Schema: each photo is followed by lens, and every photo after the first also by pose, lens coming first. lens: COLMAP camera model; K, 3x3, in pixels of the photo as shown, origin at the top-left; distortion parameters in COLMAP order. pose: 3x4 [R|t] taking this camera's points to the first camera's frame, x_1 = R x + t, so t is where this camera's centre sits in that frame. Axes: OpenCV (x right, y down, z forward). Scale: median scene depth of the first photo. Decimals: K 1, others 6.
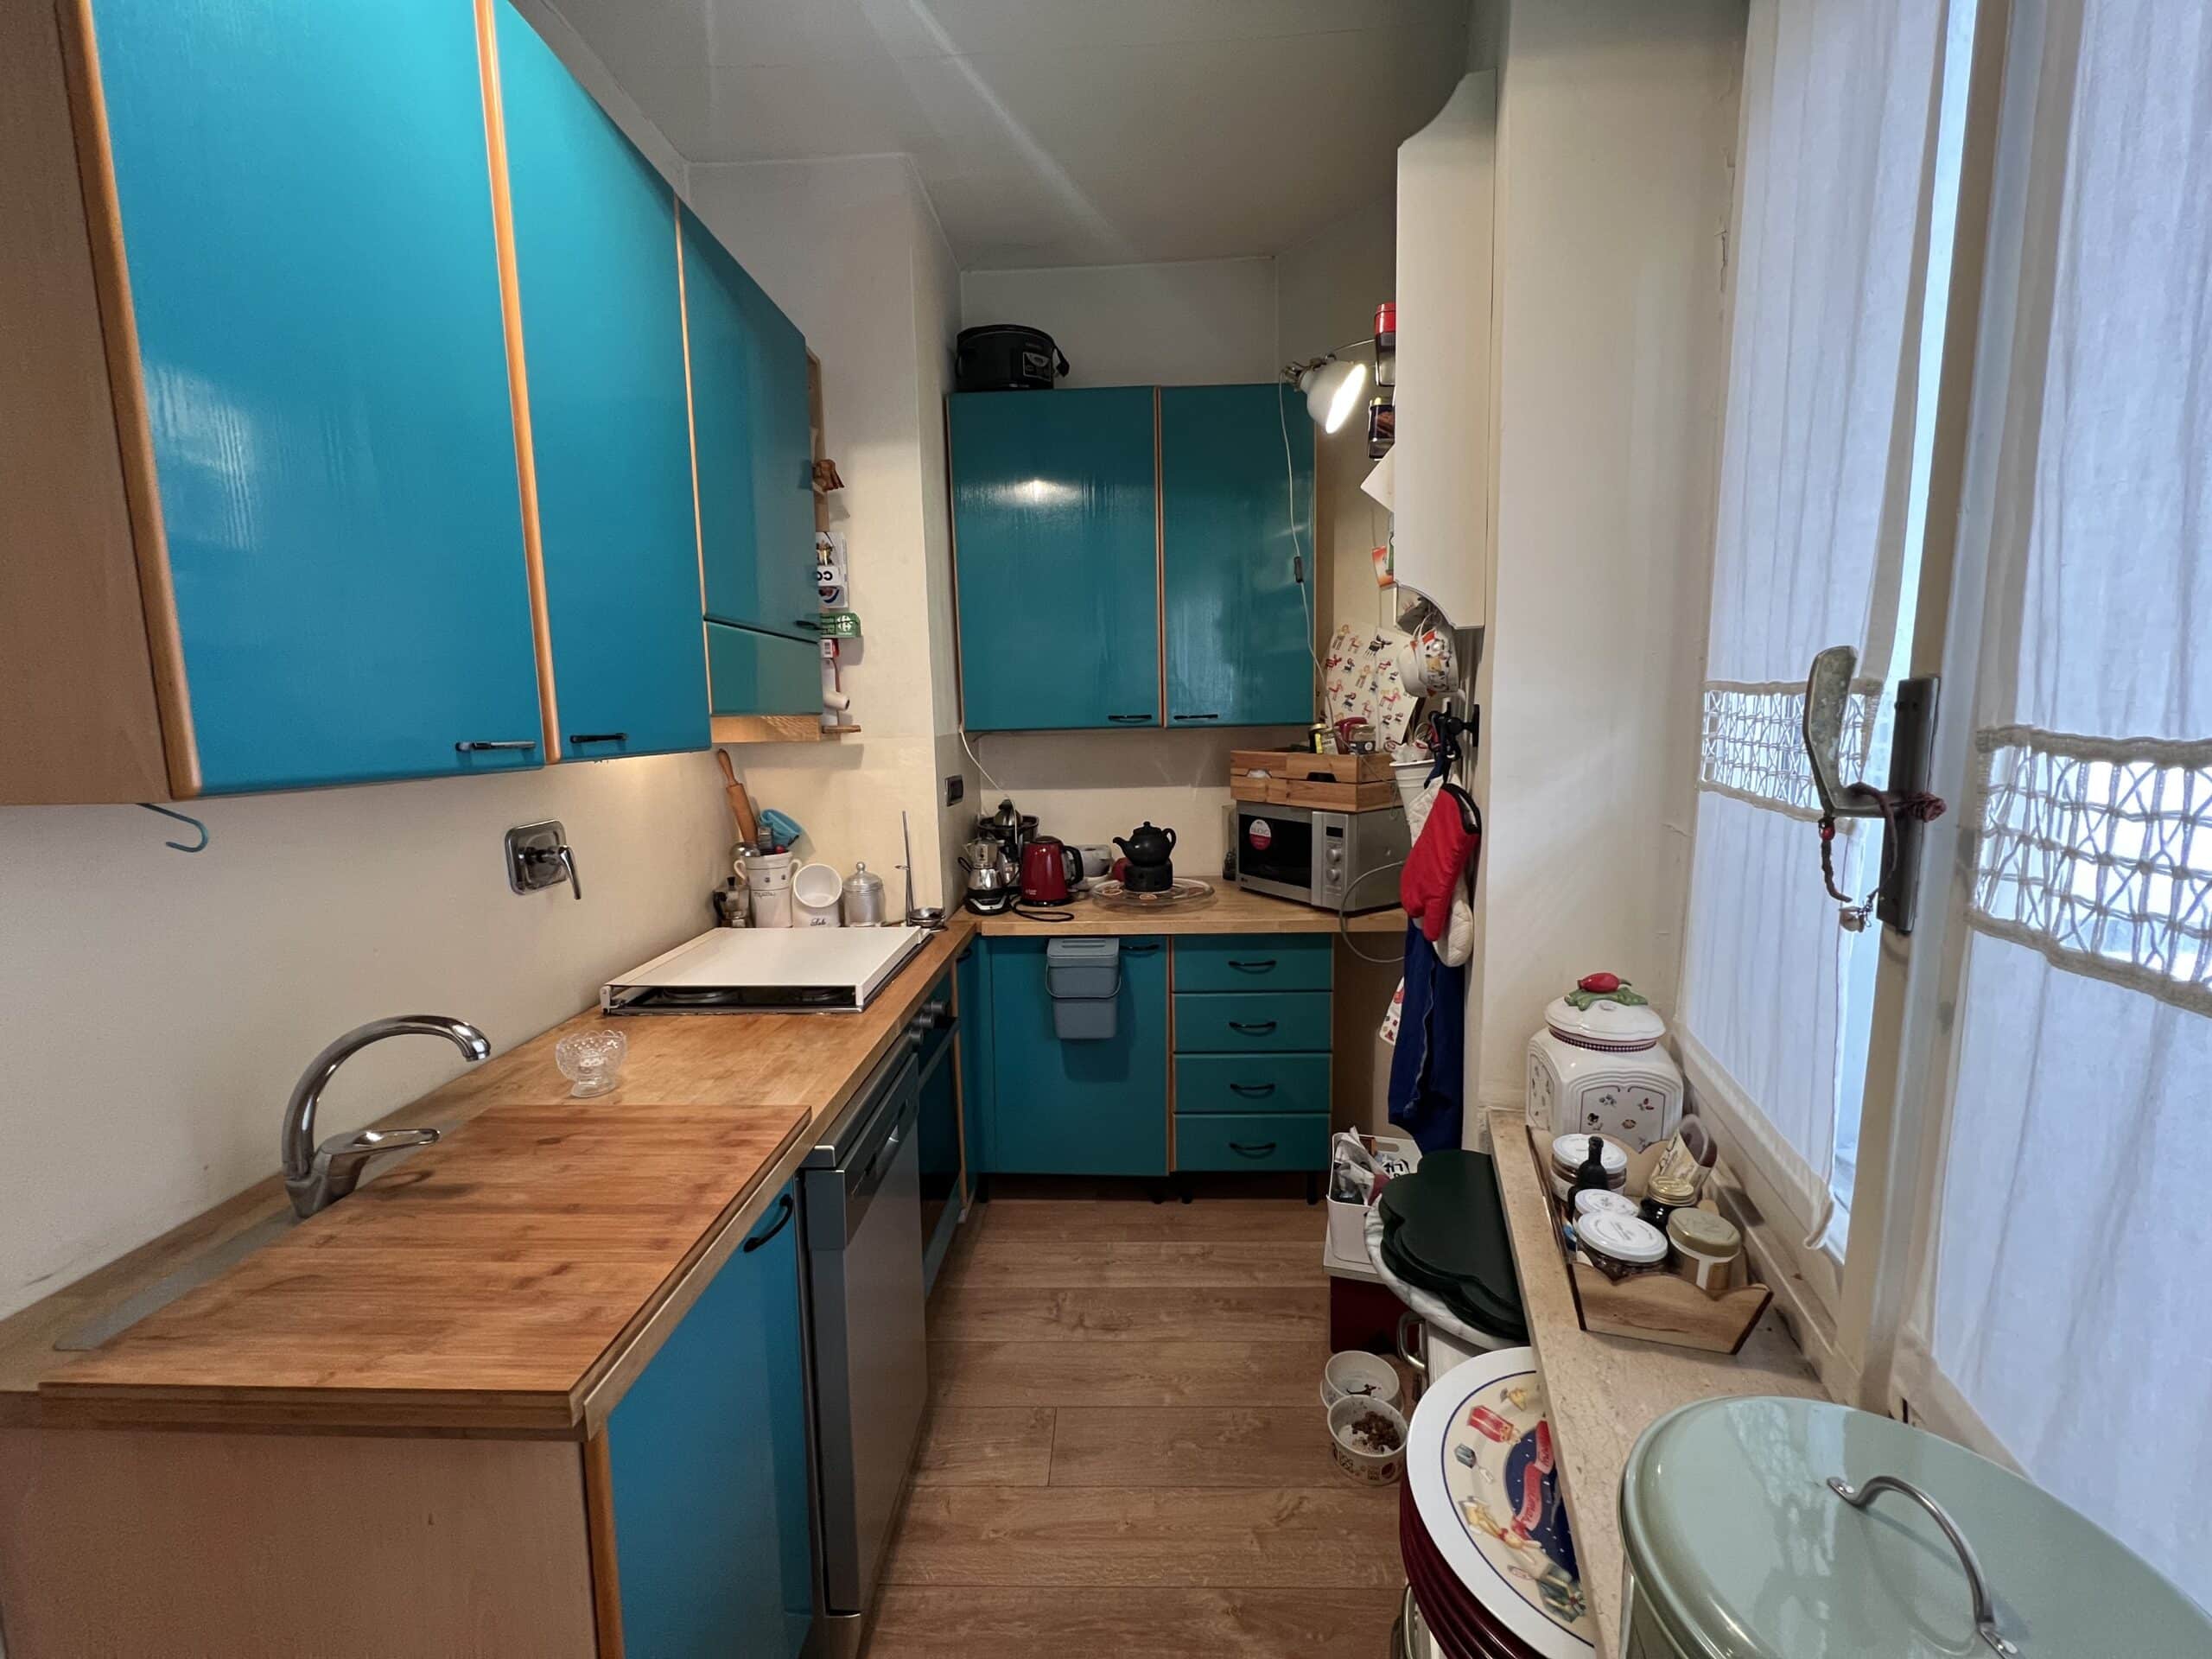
lens RADIAL K [[889.1, 0, 1107.5], [0, 889.1, 835.9], [0, 0, 1]] dist [0.003131, 0.000095]
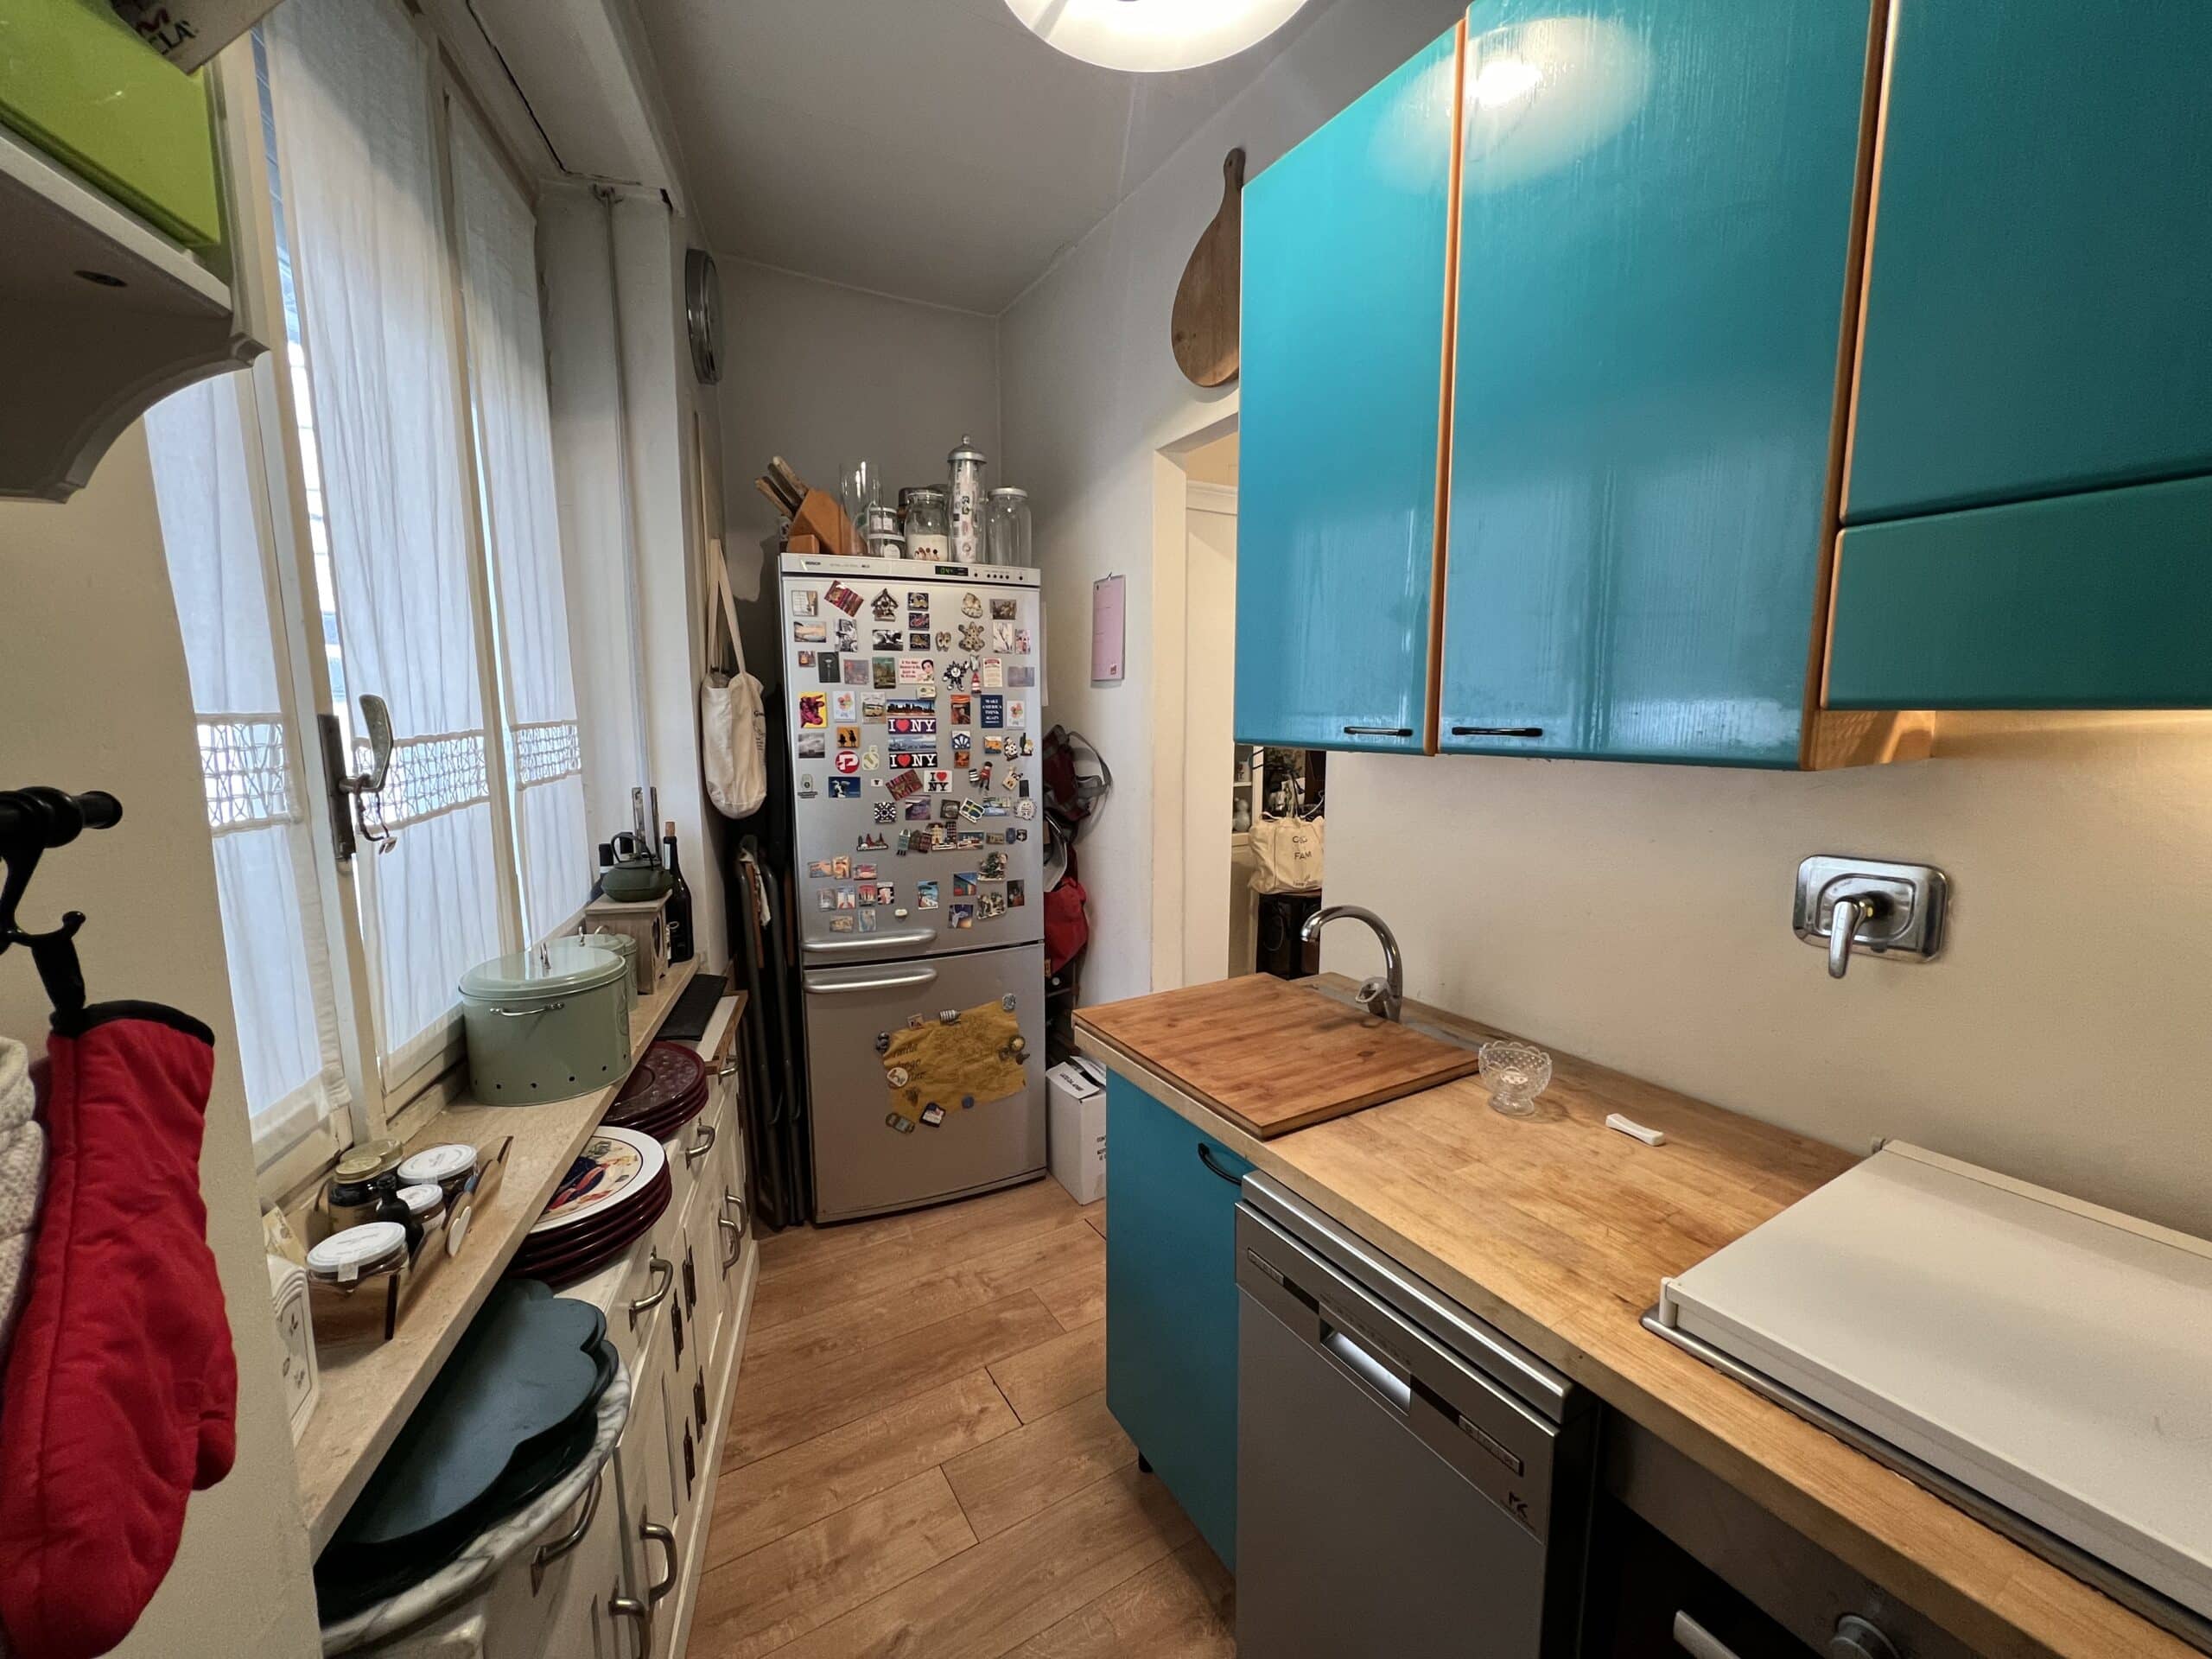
lens RADIAL K [[889.1, 0, 1123.3], [0, 889.1, 816.6], [0, 0, 1]] dist [0.003131, 0.000095]
pose [[-0.838683, 0.091722, -0.536841, 0.339575], [-0.045739, 0.970371, 0.237250, -0.298842], [0.542696, 0.223532, -0.809639, 2.049642]]
